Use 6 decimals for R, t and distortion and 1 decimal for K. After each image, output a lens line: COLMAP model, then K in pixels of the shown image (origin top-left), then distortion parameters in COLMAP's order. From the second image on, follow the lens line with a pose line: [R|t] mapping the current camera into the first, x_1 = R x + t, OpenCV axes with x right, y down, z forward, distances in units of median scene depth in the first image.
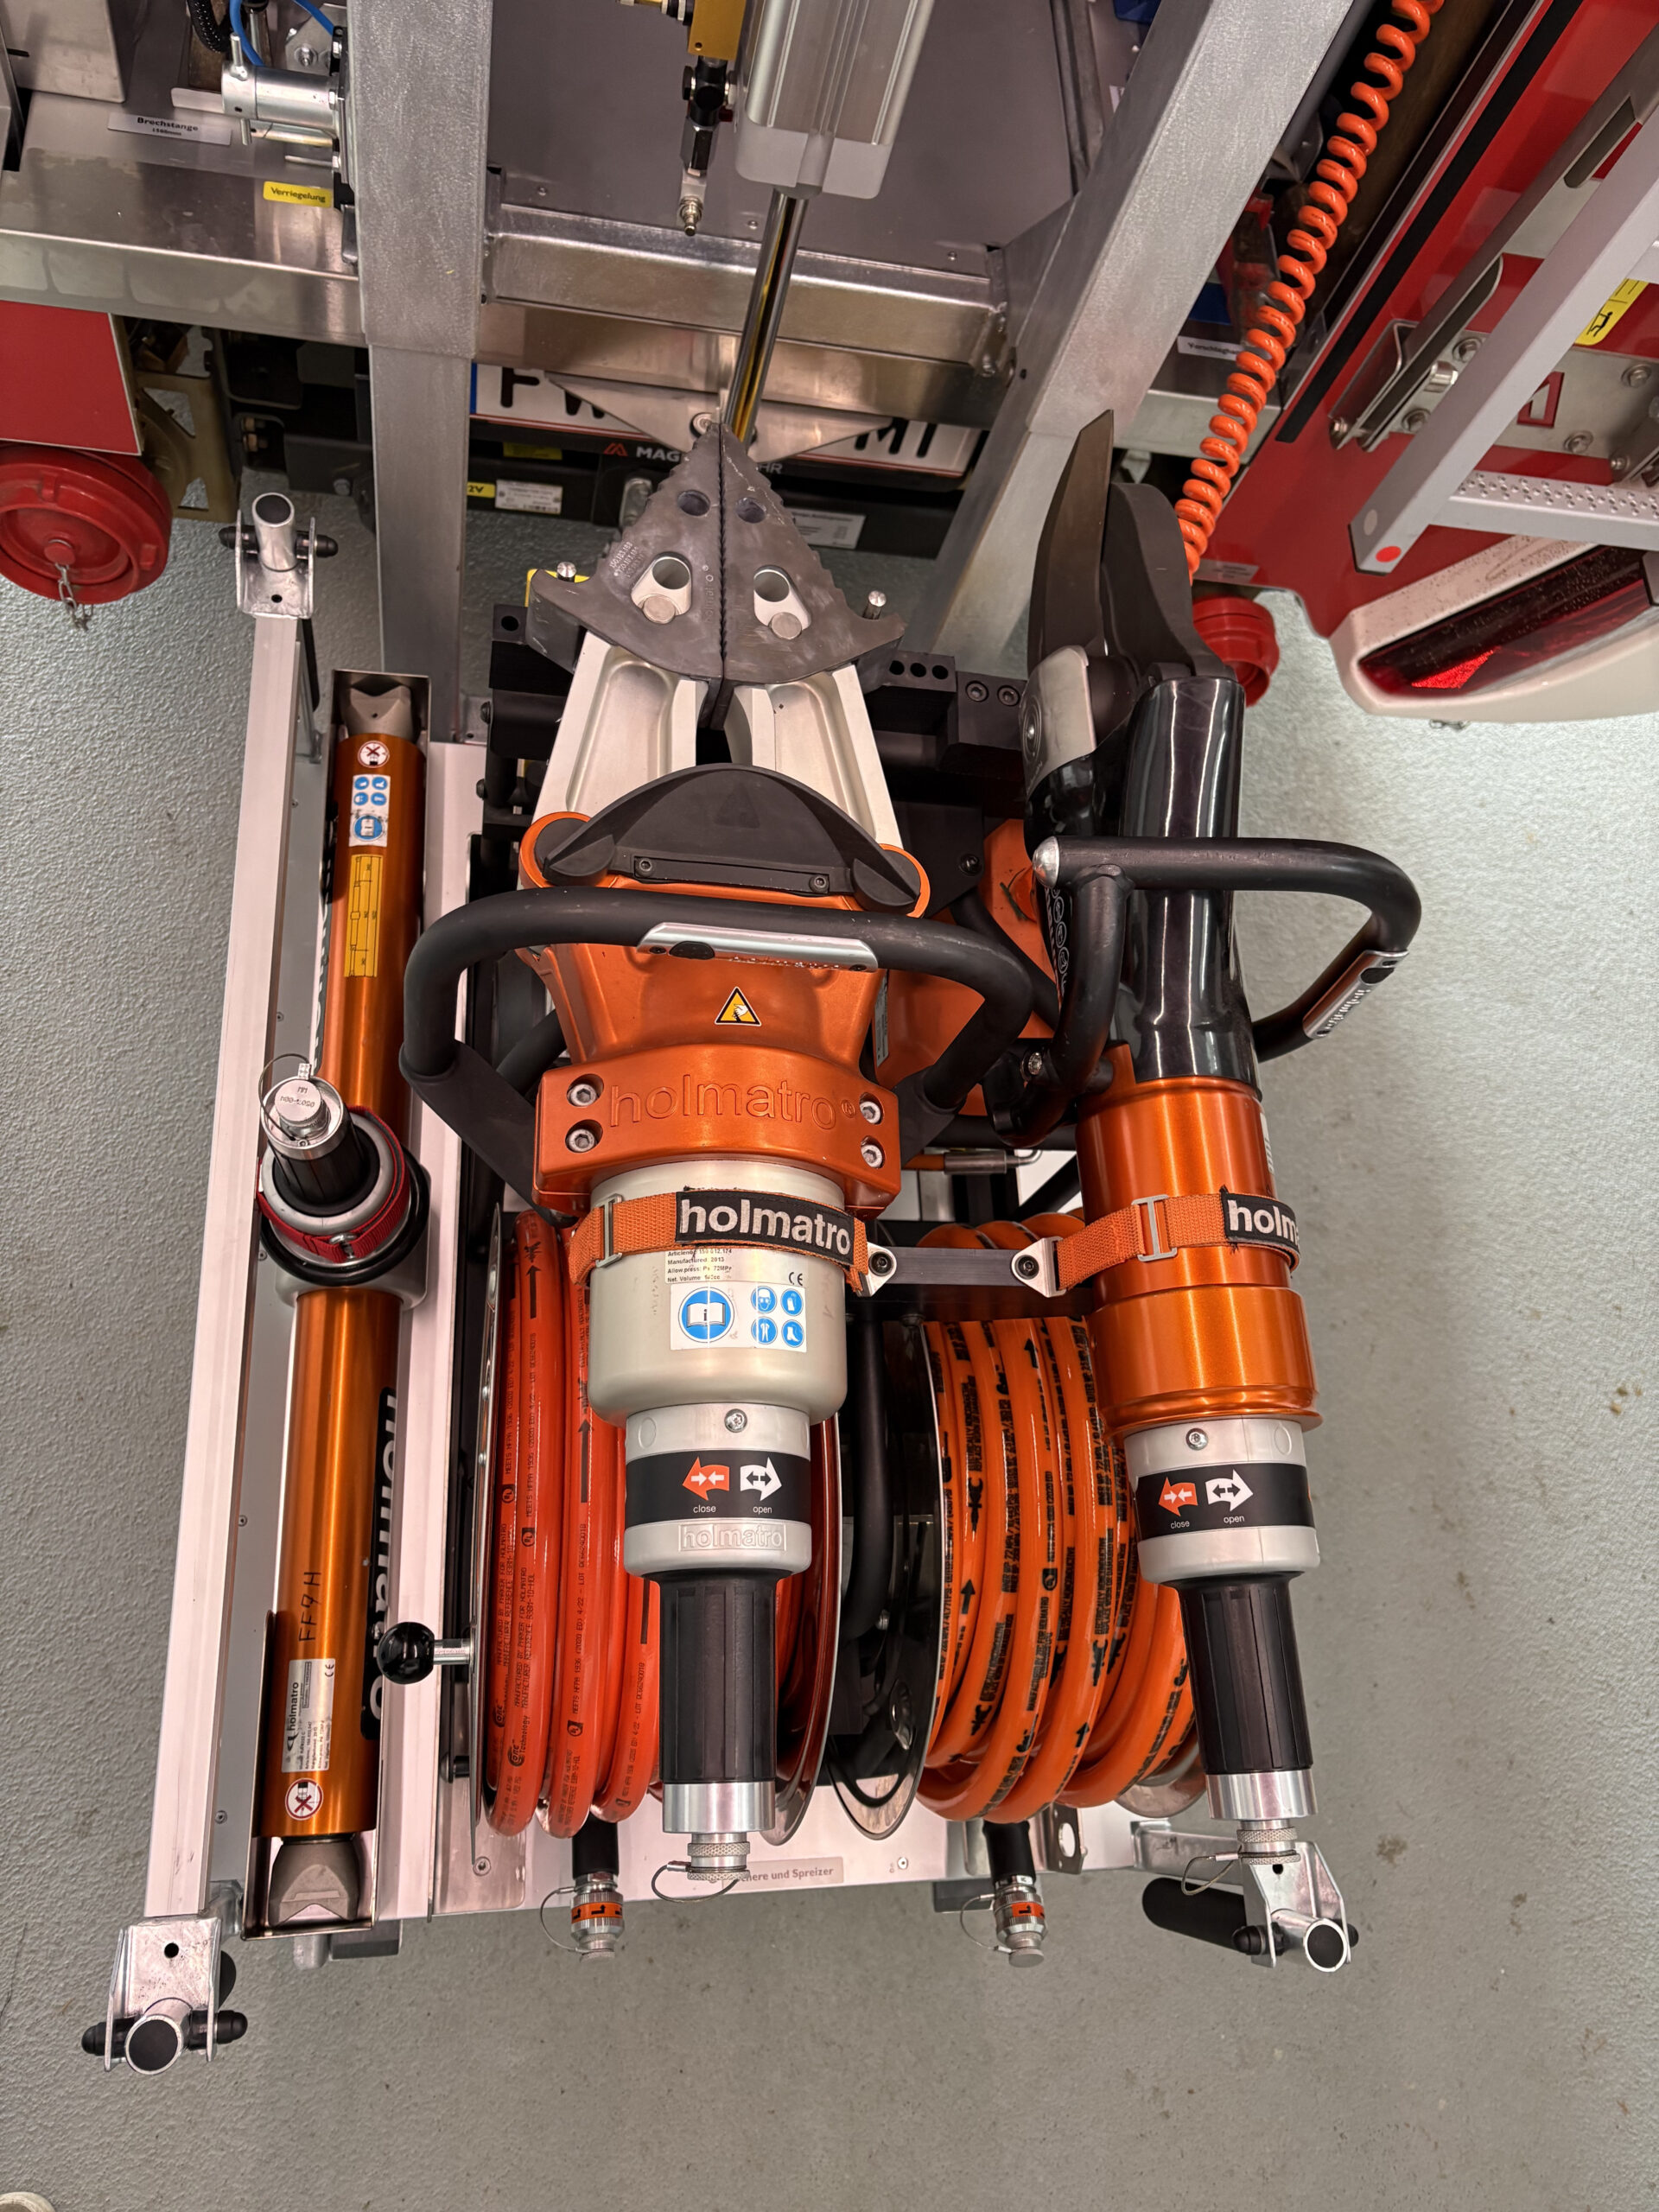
lens RADIAL K [[1676.0, 0, 837.1], [0, 1676.0, 1127.8], [0, 0, 1]] dist [0.039623, -0.043735]
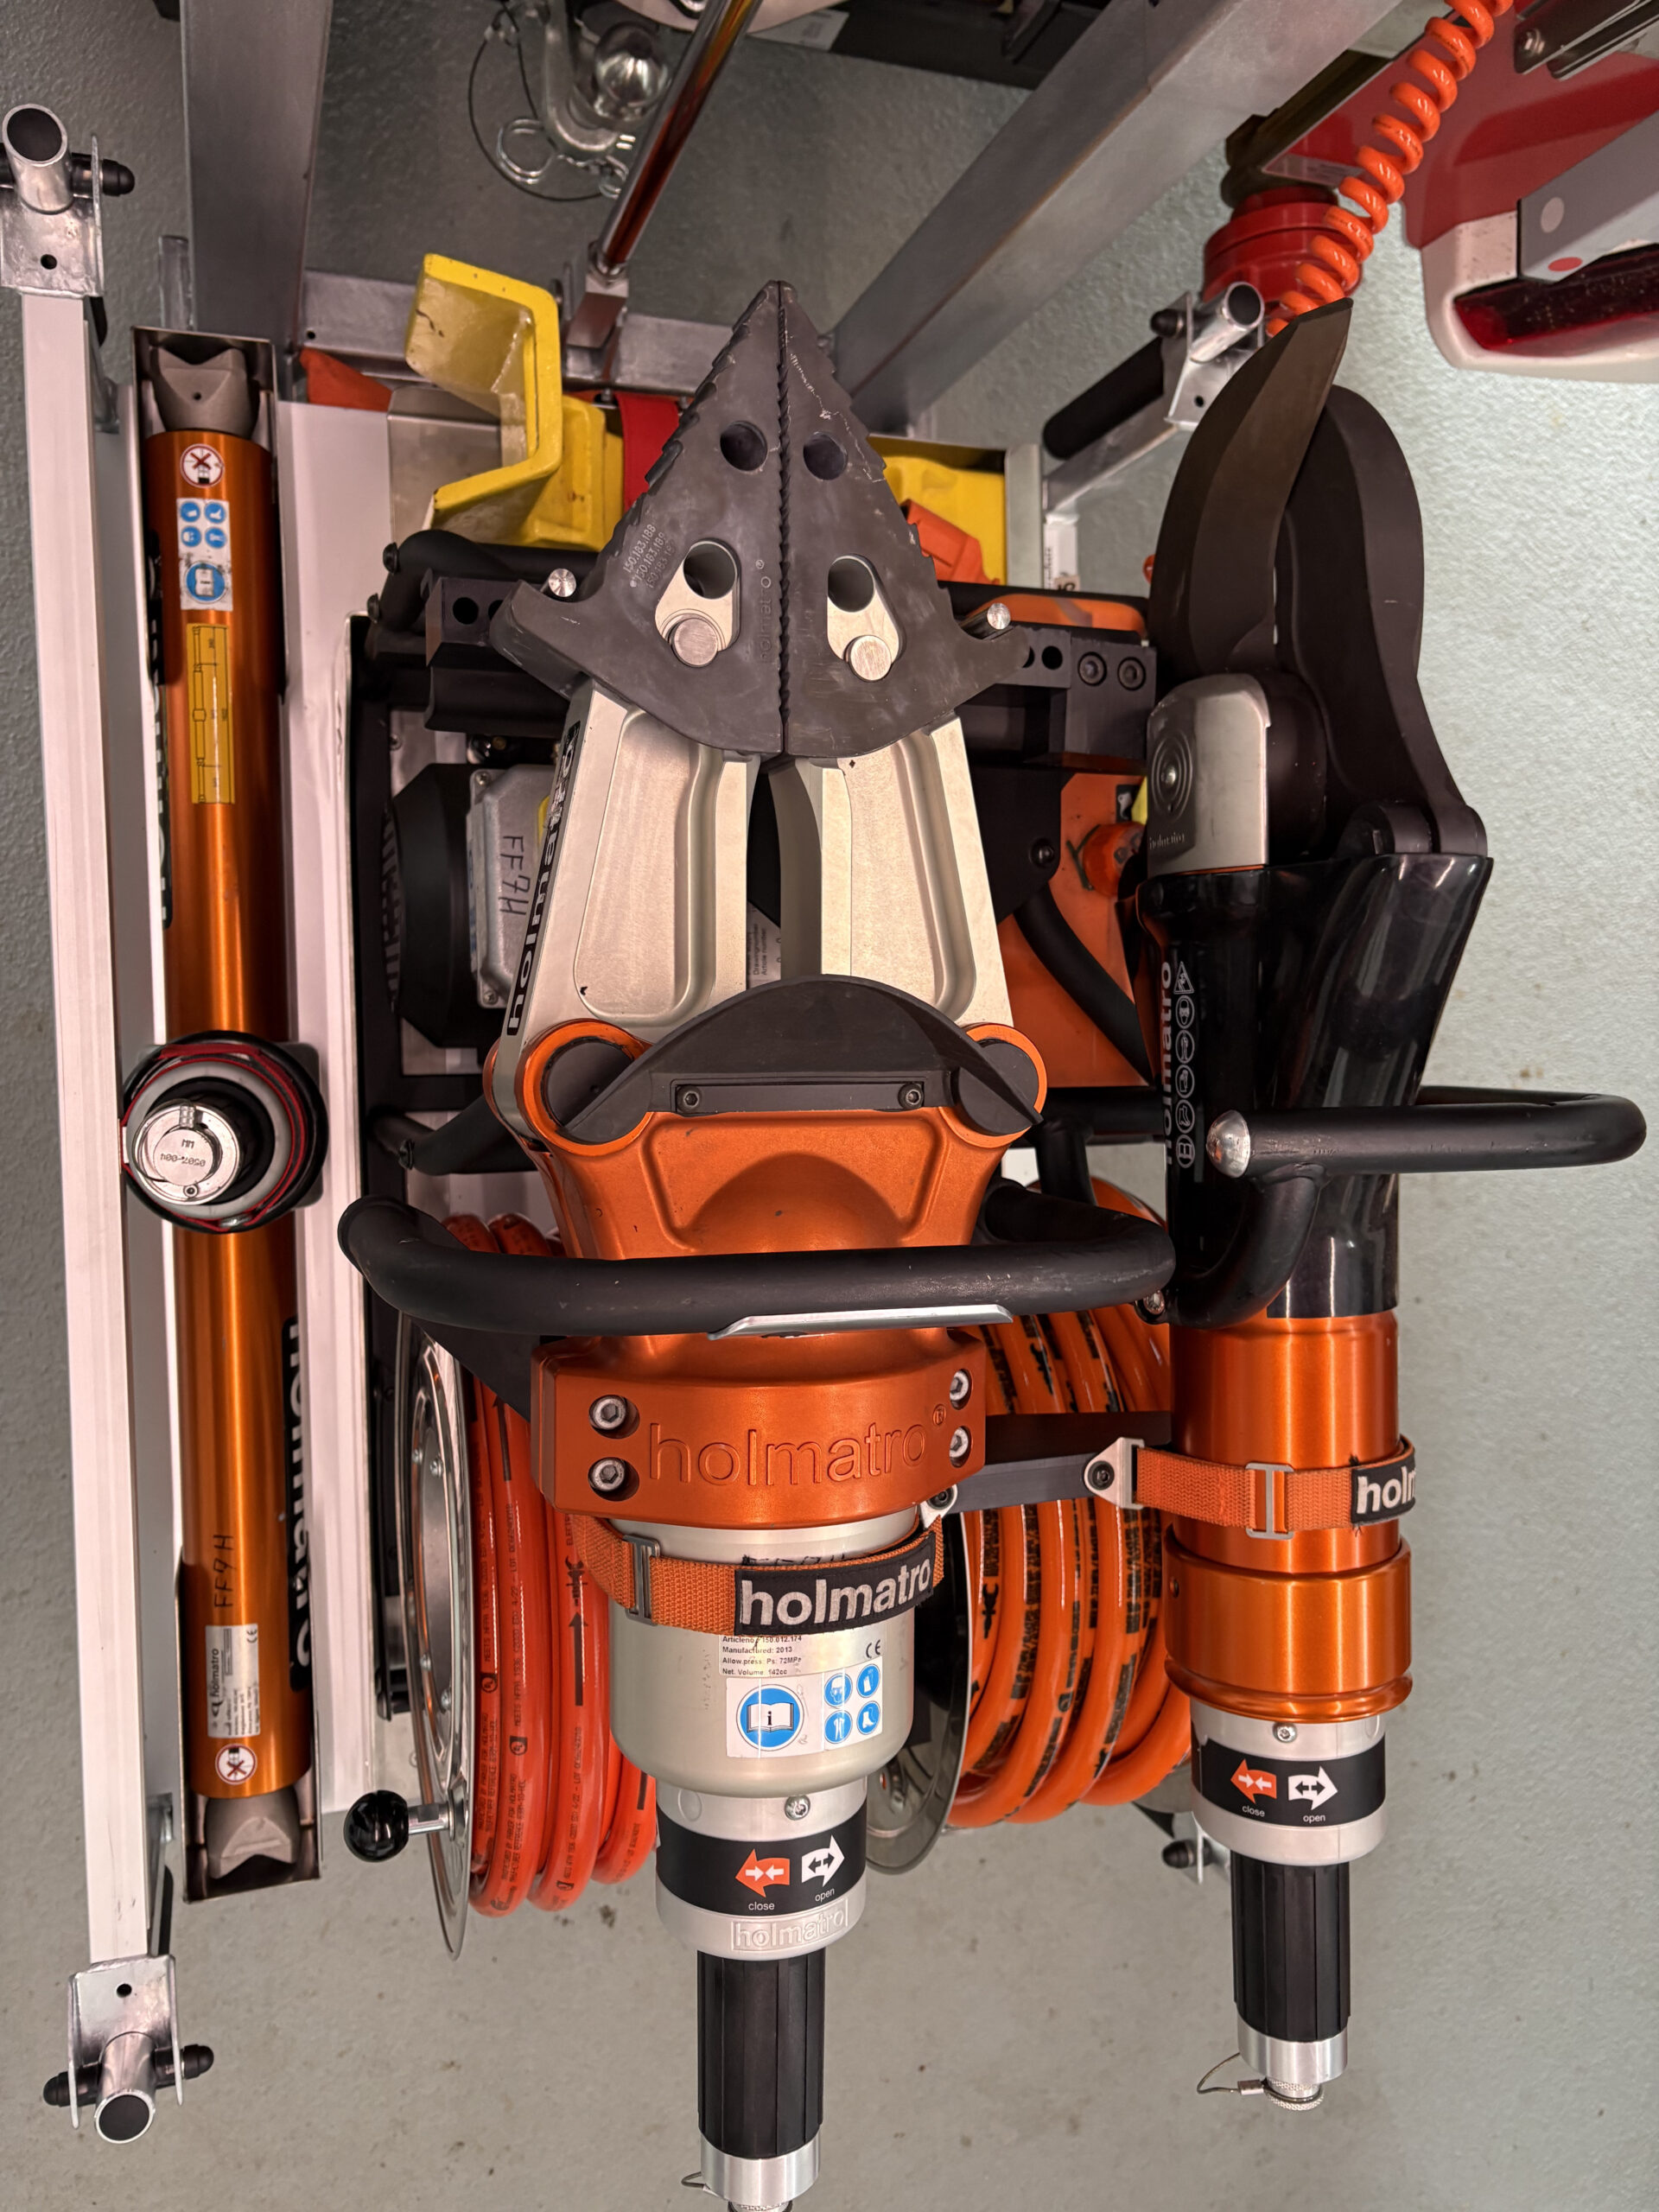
lens RADIAL K [[1676.0, 0, 843.9], [0, 1676.0, 1115.7], [0, 0, 1]] dist [0.039623, -0.043735]
pose [[0.991859, 0.025000, 0.124862, -0.102896], [-0.071803, 0.919593, 0.386256, -0.325726], [-0.105166, -0.392077, 0.913901, 0.234597]]
